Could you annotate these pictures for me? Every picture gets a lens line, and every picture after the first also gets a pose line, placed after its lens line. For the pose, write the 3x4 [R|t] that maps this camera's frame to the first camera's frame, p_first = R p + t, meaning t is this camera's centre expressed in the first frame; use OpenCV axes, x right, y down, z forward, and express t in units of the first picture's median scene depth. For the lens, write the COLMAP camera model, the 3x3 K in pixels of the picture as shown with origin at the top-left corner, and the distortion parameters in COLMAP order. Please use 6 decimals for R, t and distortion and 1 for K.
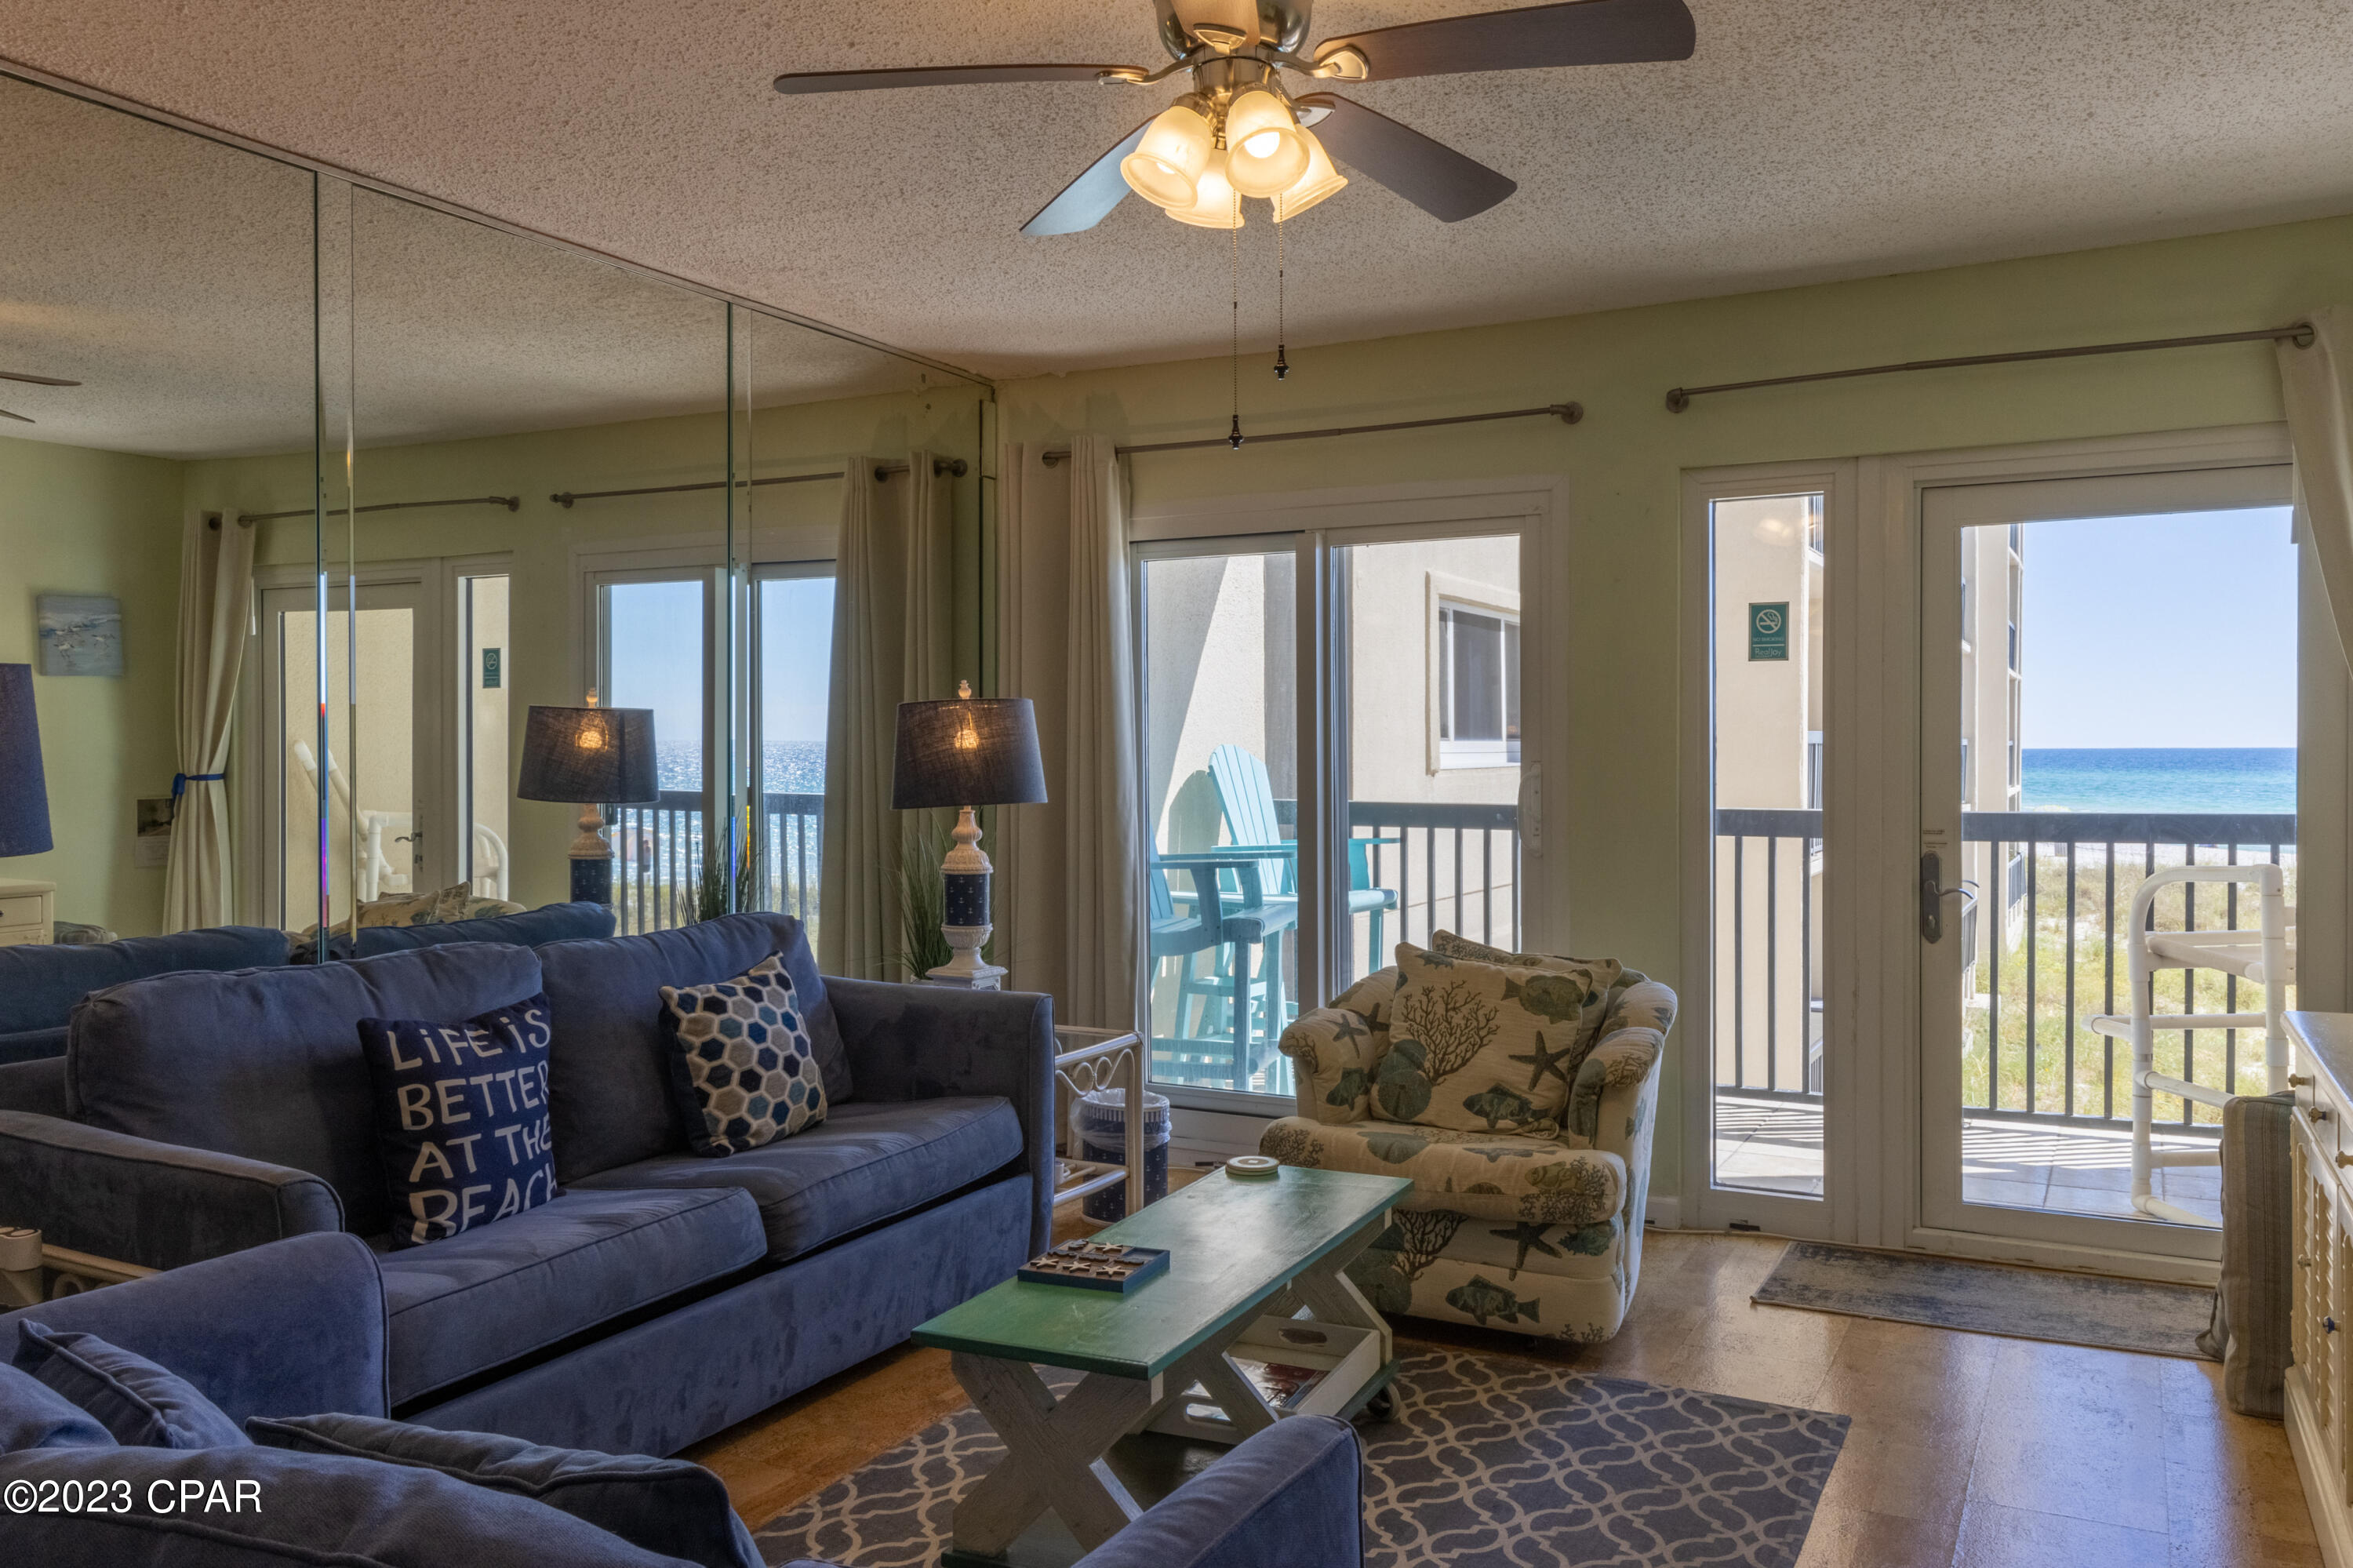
lens RADIAL K [[1768.2, 0, 1211.5], [0, 1768.2, 782.2], [0, 0, 1]] dist [0.016552, 0.001616]
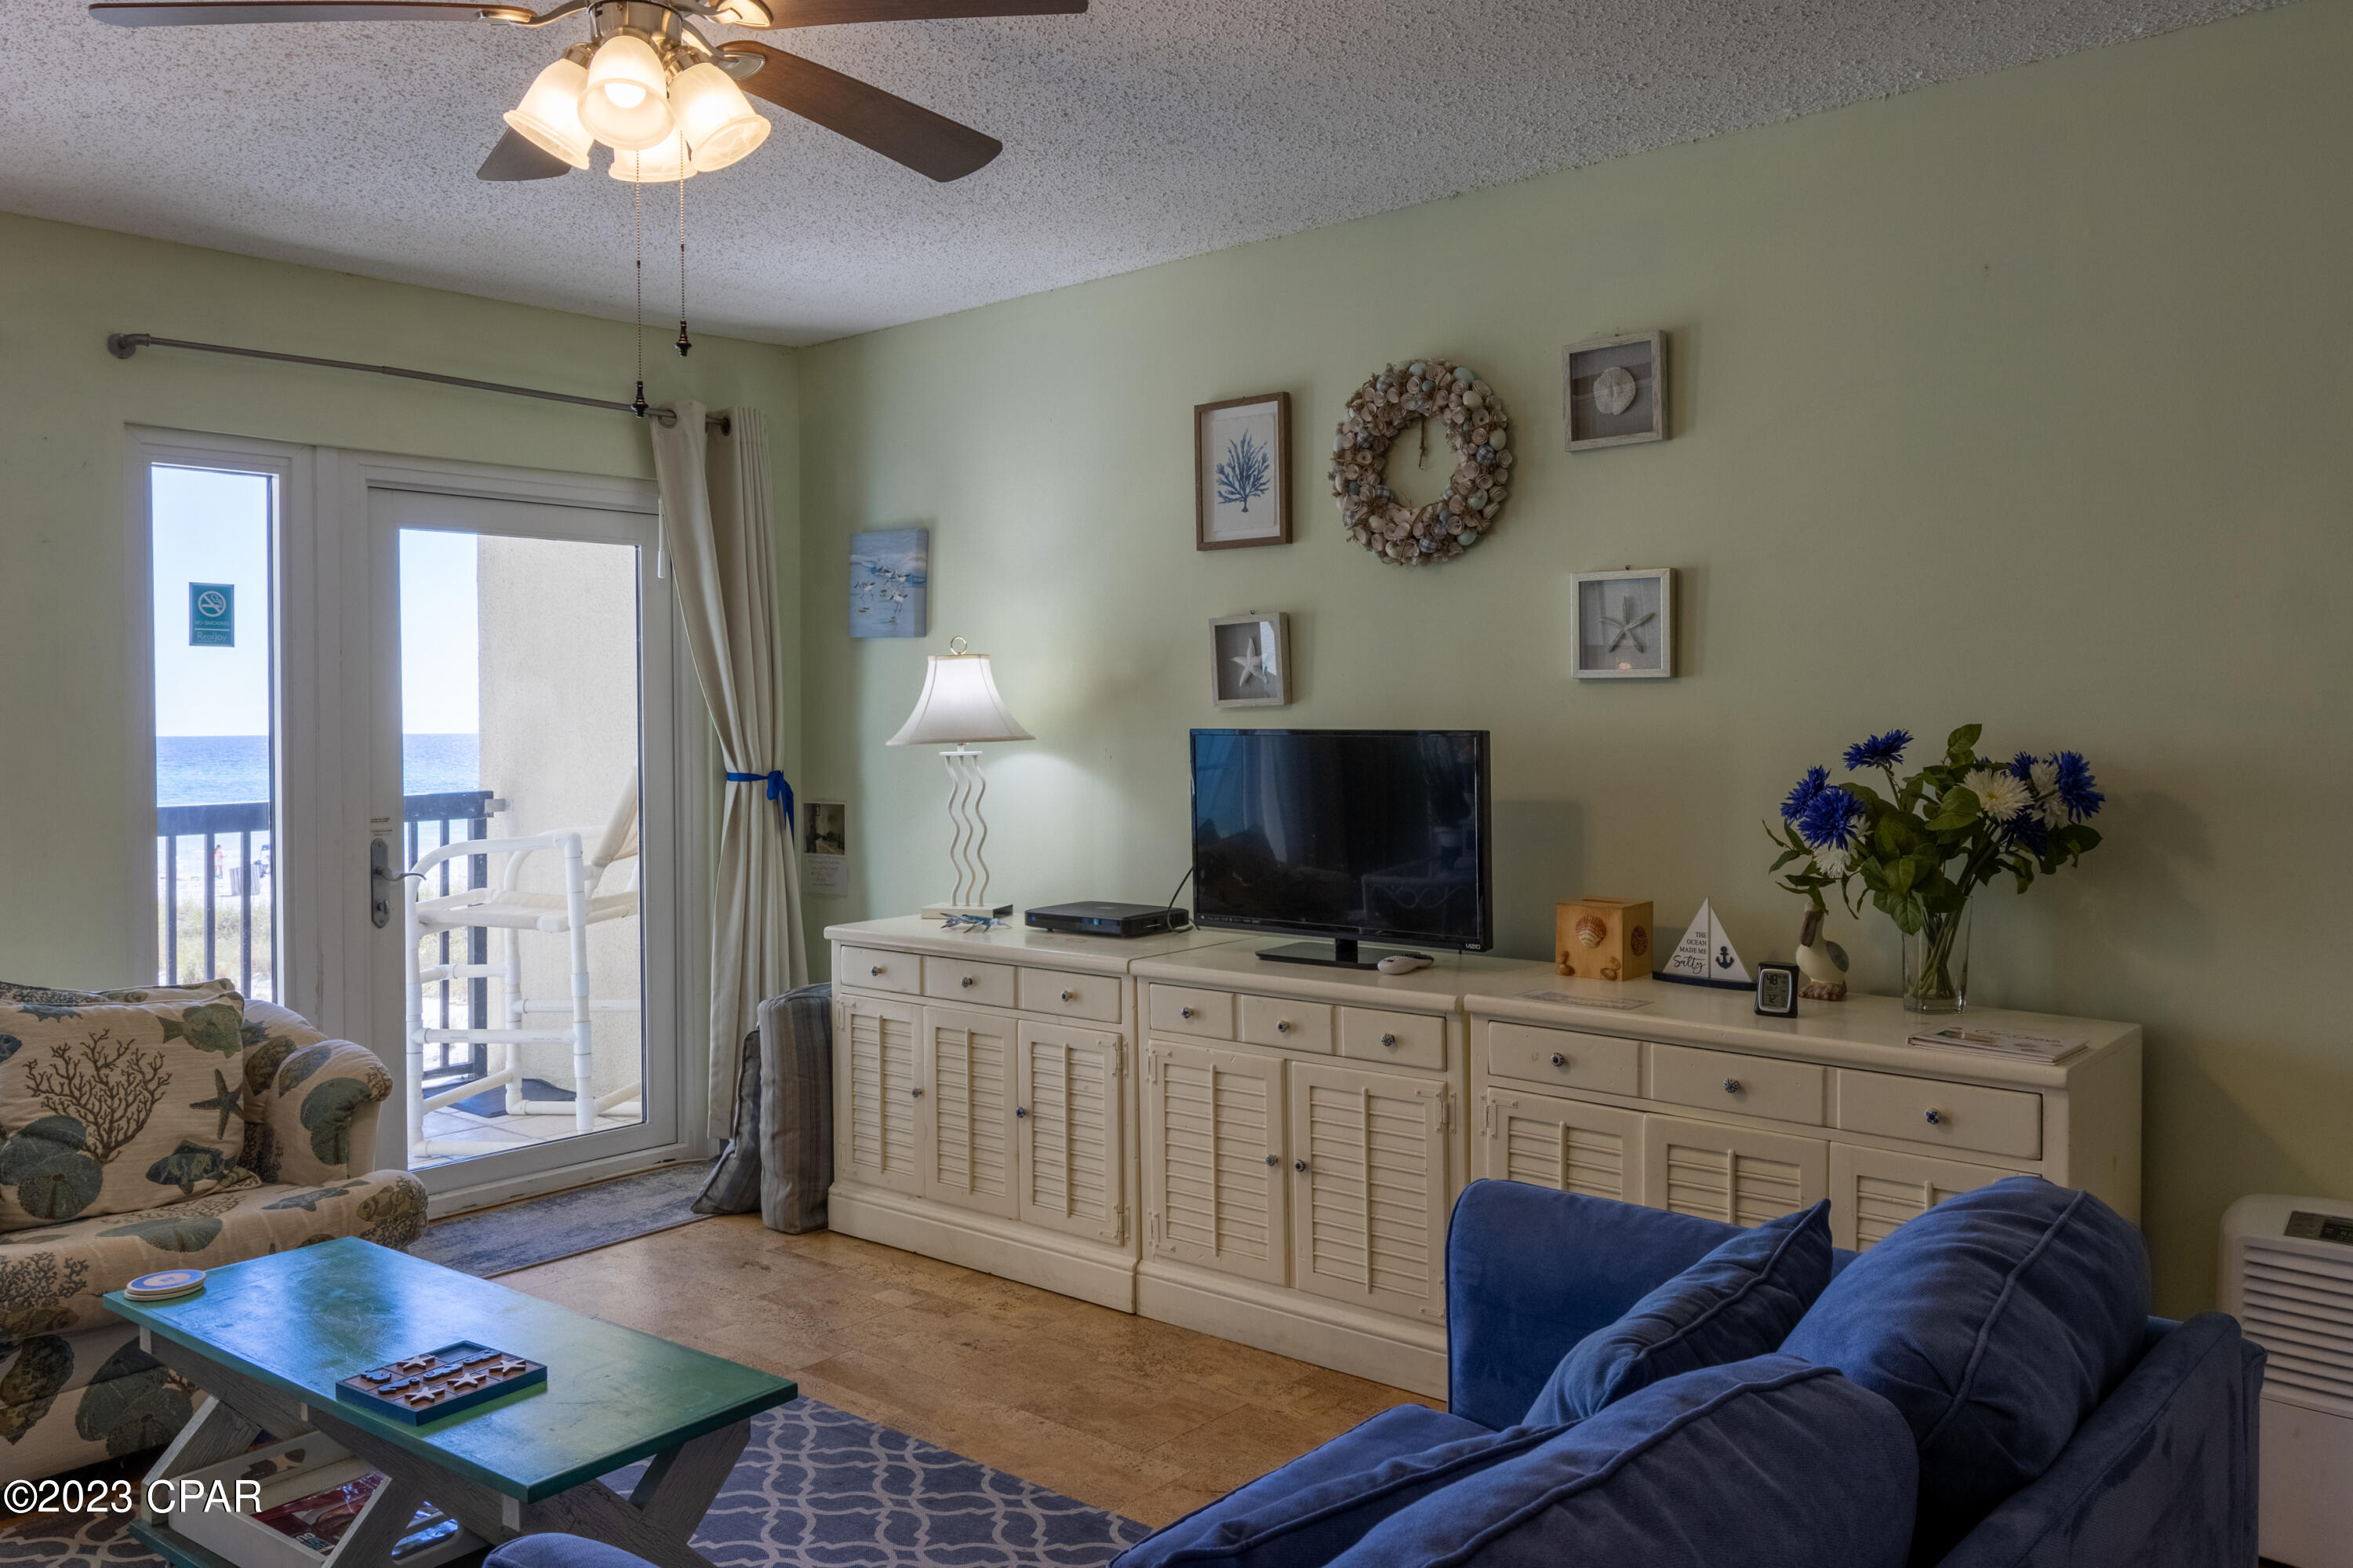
lens RADIAL K [[1773.6, 0, 1190.5], [0, 1773.6, 735.5], [0, 0, 1]] dist [0.007853, -0.005929]
pose [[0.222438, -0.004451, 0.974937, -0.534863], [0.026766, 0.999641, -0.001543, -0.007547], [-0.974579, 0.026438, 0.222477, 0.330005]]
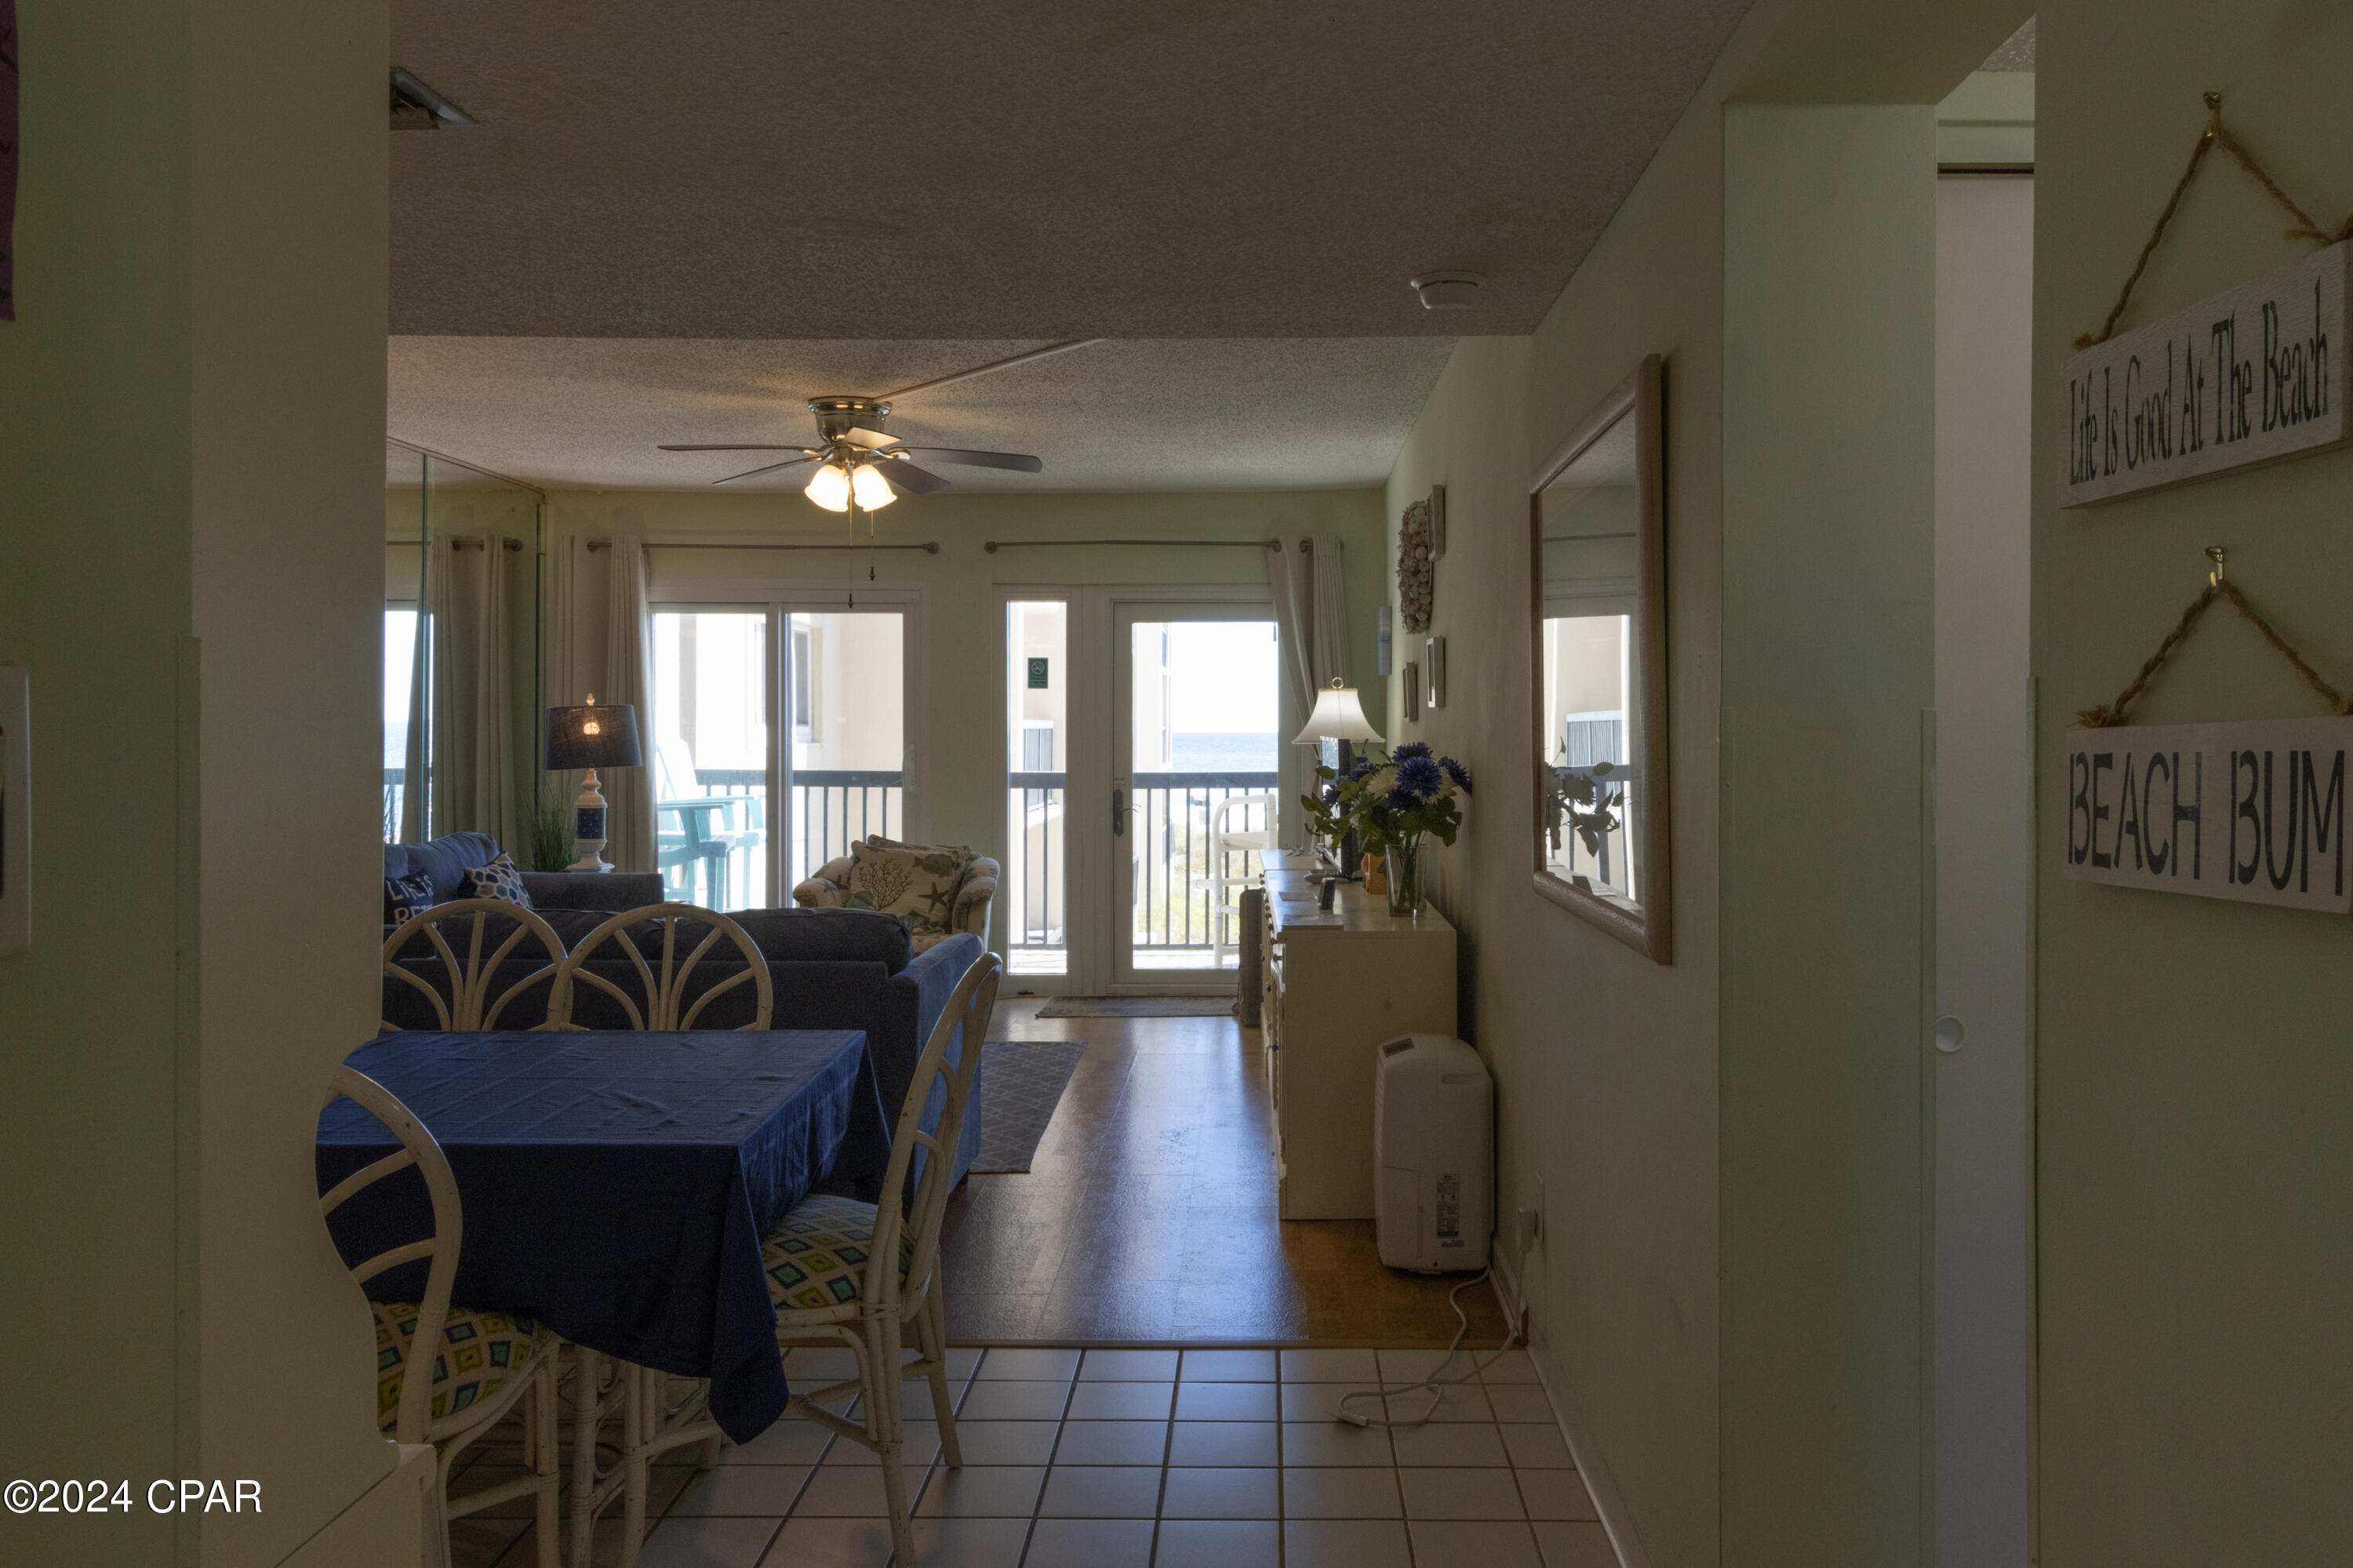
lens RADIAL K [[1764.8, 0, 1213.6], [0, 1764.8, 758.2], [0, 0, 1]] dist [0.041353, -0.002118]
pose [[0.900843, -0.001980, 0.434141, -0.364618], [0.002989, 0.999994, -0.001643, 0.009144], [-0.434135, 0.002778, 0.900844, -0.843769]]
